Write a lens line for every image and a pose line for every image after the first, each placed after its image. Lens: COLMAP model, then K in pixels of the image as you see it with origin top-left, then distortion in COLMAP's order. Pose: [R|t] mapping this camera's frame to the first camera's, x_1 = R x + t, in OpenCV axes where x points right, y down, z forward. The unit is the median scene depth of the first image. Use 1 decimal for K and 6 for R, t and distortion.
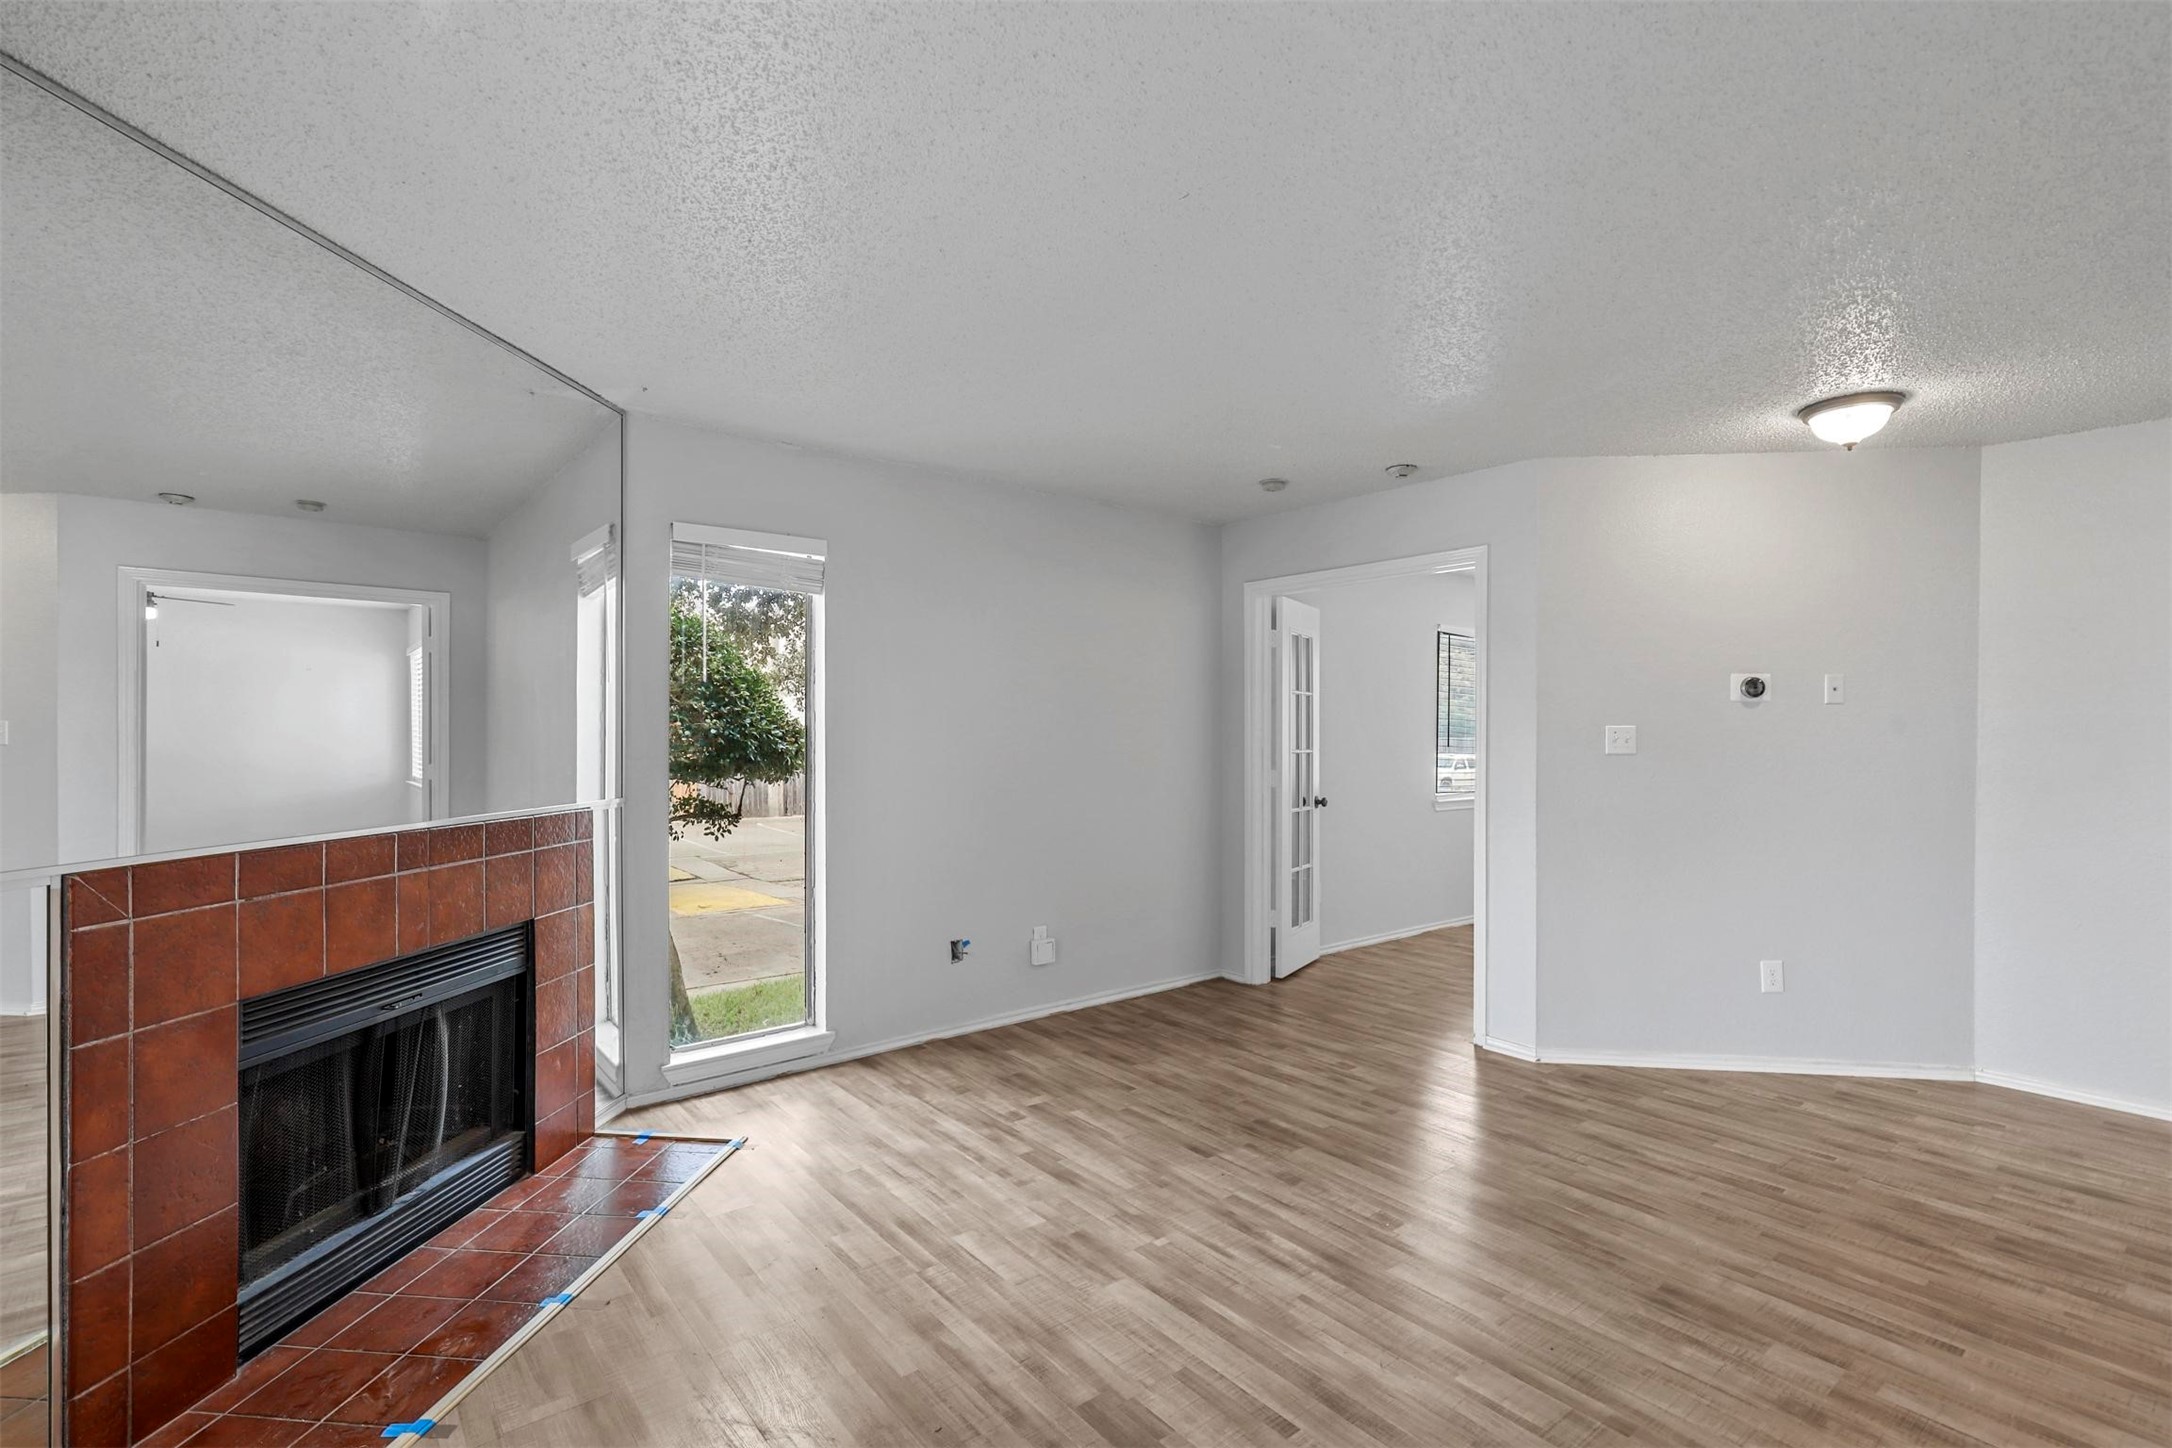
lens RADIAL K [[977.9, 0, 1079.0], [0, 977.9, 737.8], [0, 0, 1]] dist [0.000193, -0.000542]
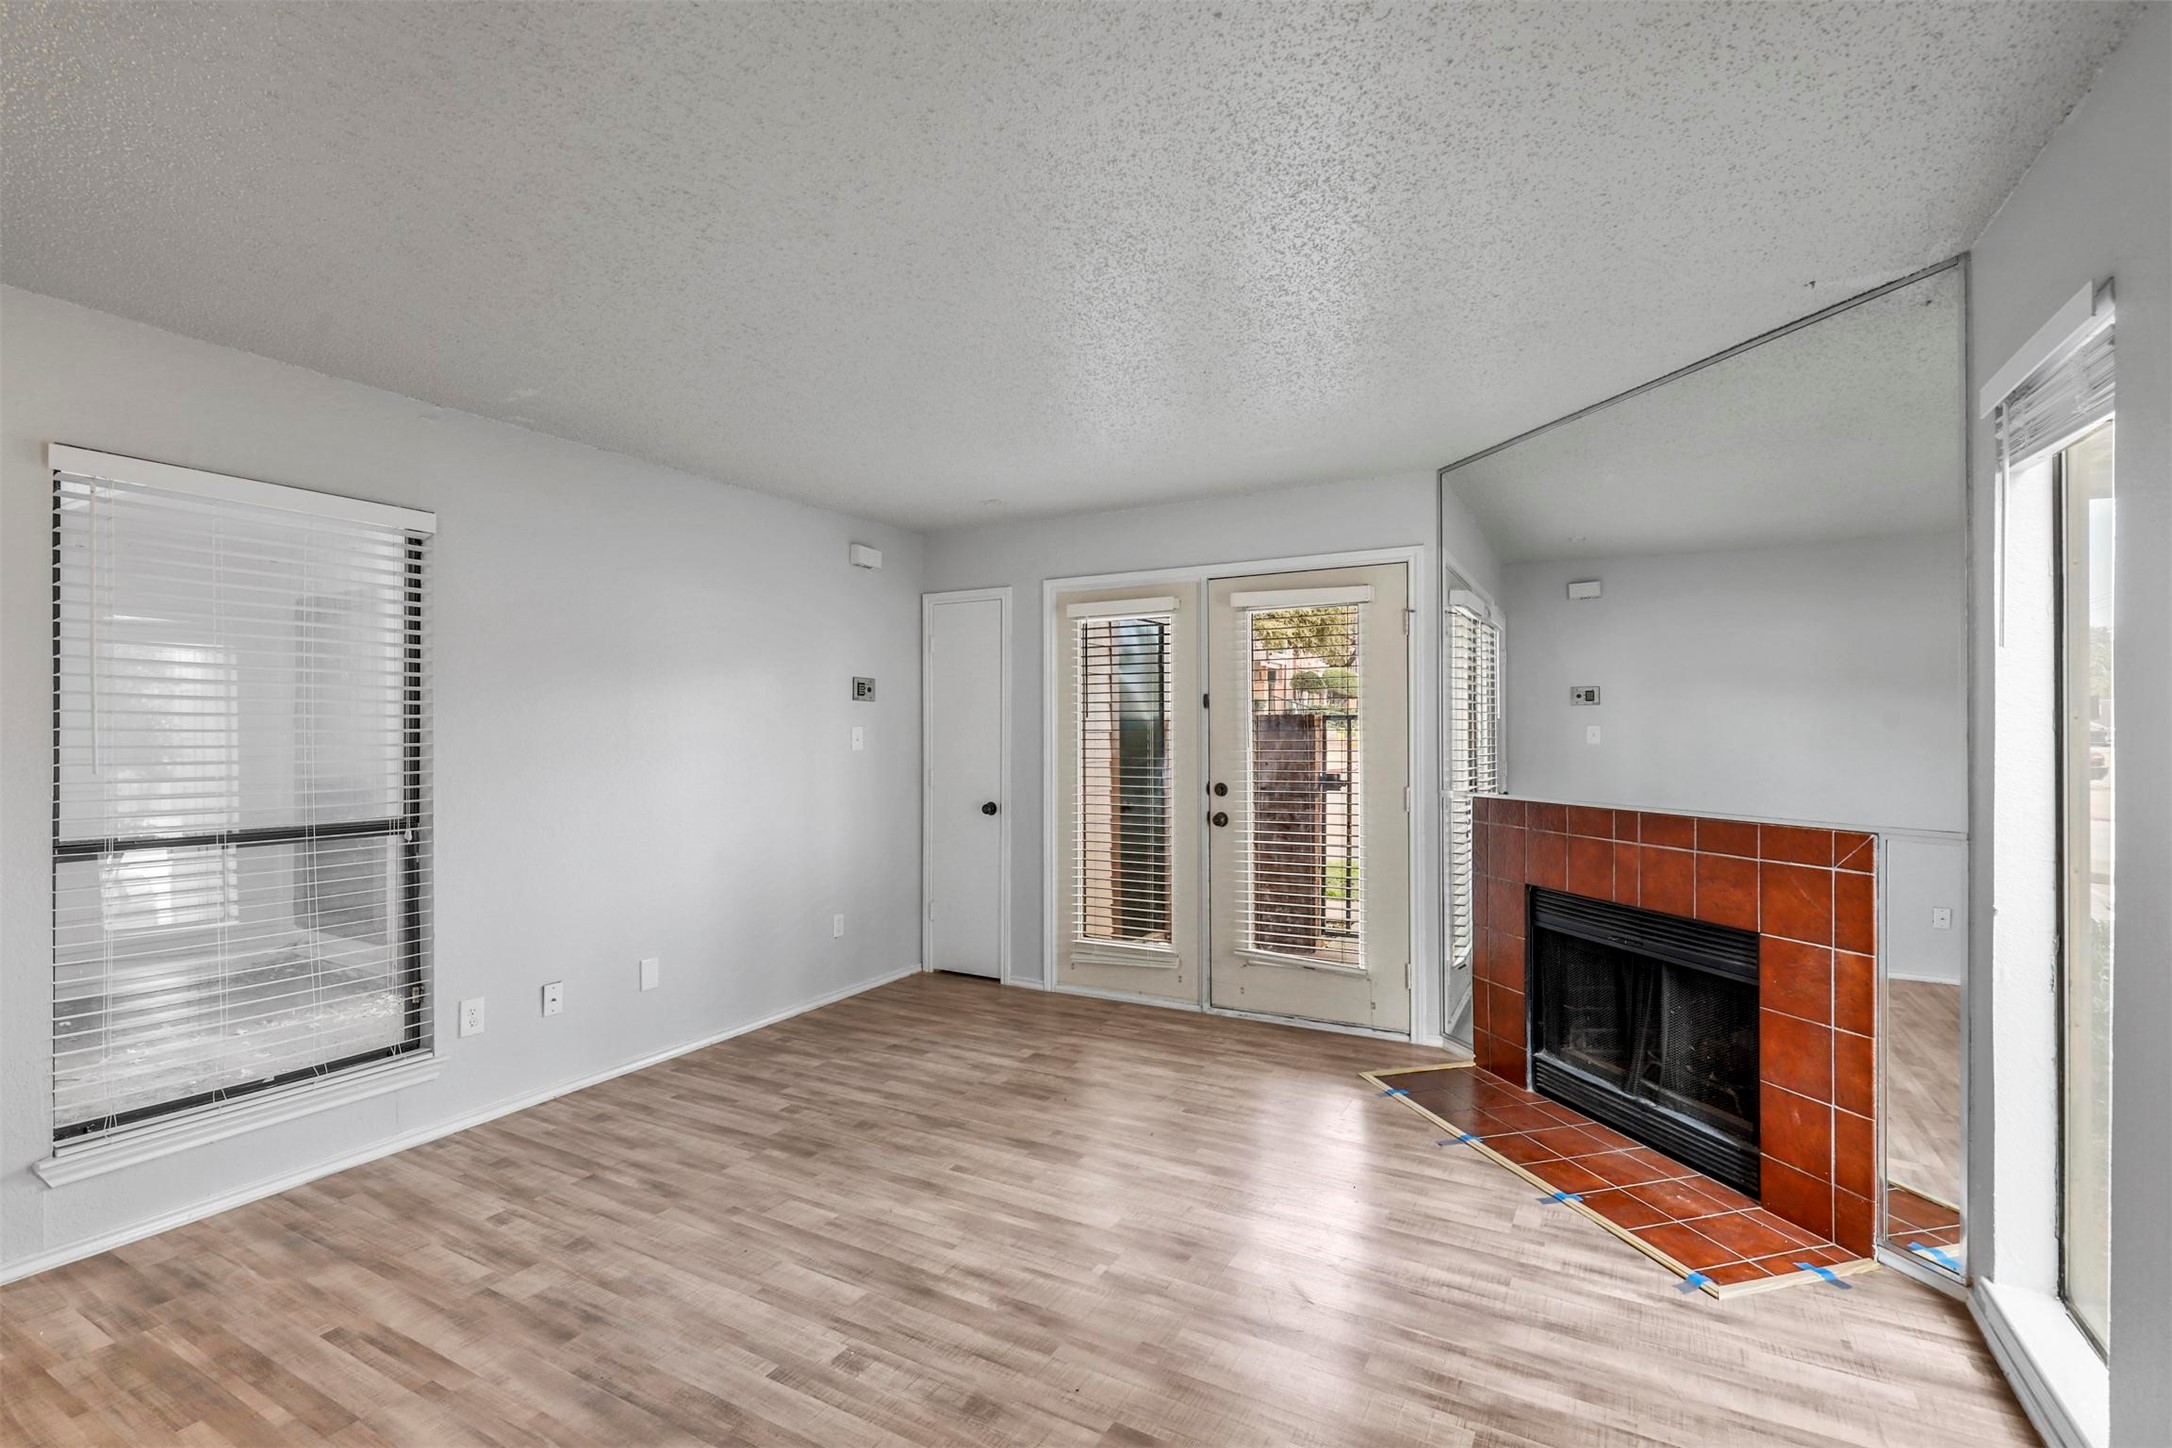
lens RADIAL K [[977.9, 0, 1081.5], [0, 977.9, 730.1], [0, 0, 1]] dist [0.000193, -0.000542]
pose [[-0.925792, -0.001906, -0.378028, 0.401745], [-0.002360, 0.999997, 0.000738, -0.008725], [0.378025, 0.001575, -0.925794, 1.630944]]
